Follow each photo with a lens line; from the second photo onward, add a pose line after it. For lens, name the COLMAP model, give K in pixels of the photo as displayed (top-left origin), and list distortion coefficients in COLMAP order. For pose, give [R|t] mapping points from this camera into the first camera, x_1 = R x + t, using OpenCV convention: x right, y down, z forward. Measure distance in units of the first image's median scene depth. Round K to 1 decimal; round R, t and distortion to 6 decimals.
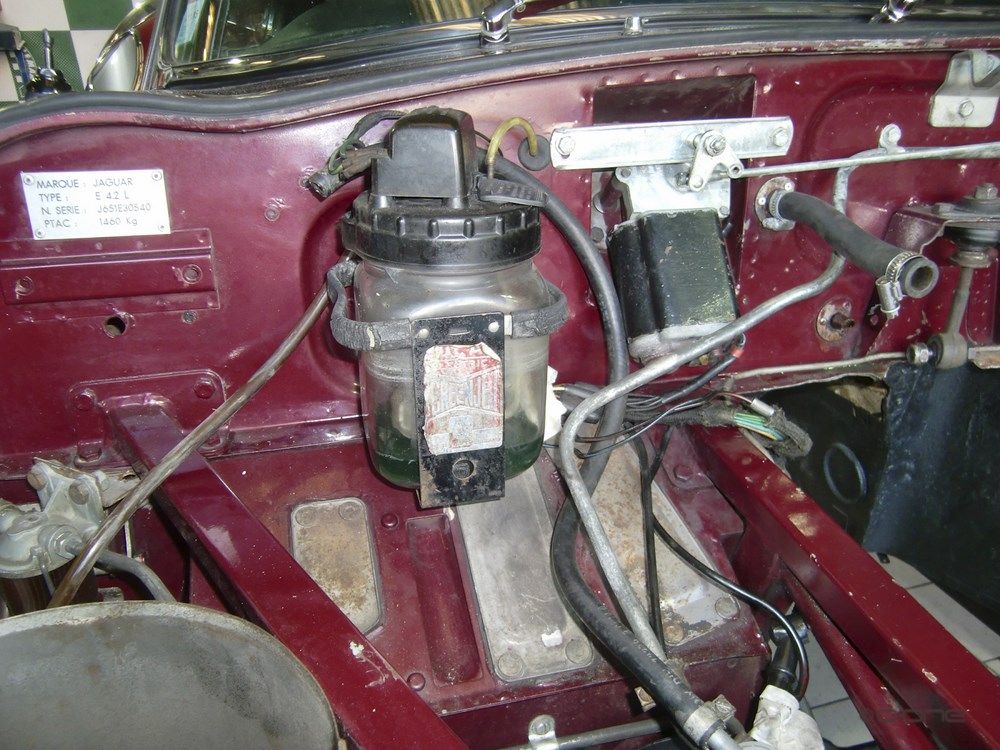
lens RADIAL K [[793.9, 0, 491.0], [0, 793.9, 382.8], [0, 0, 1]] dist [-0.079909, 0.029522]
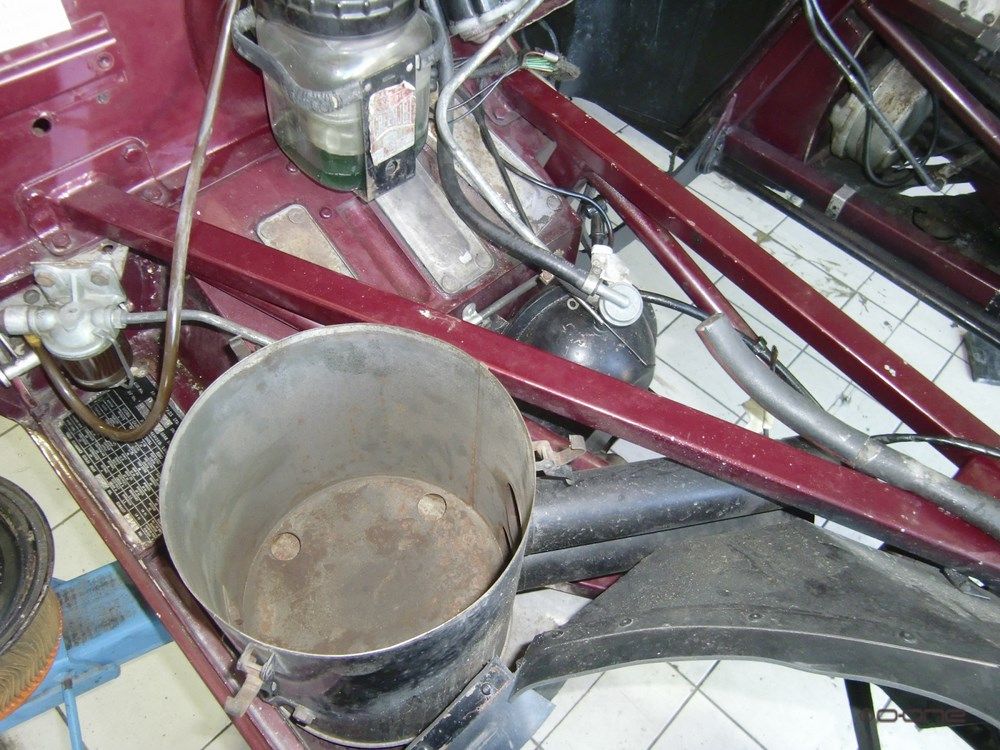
lens RADIAL K [[793.9, 0, 504.1], [0, 793.9, 377.0], [0, 0, 1]] dist [-0.079909, 0.029522]
pose [[0.863641, -0.371145, 0.341138, -0.470457], [0.125933, 0.814106, 0.566896, -0.349173], [-0.488123, -0.446634, 0.749835, -0.289602]]
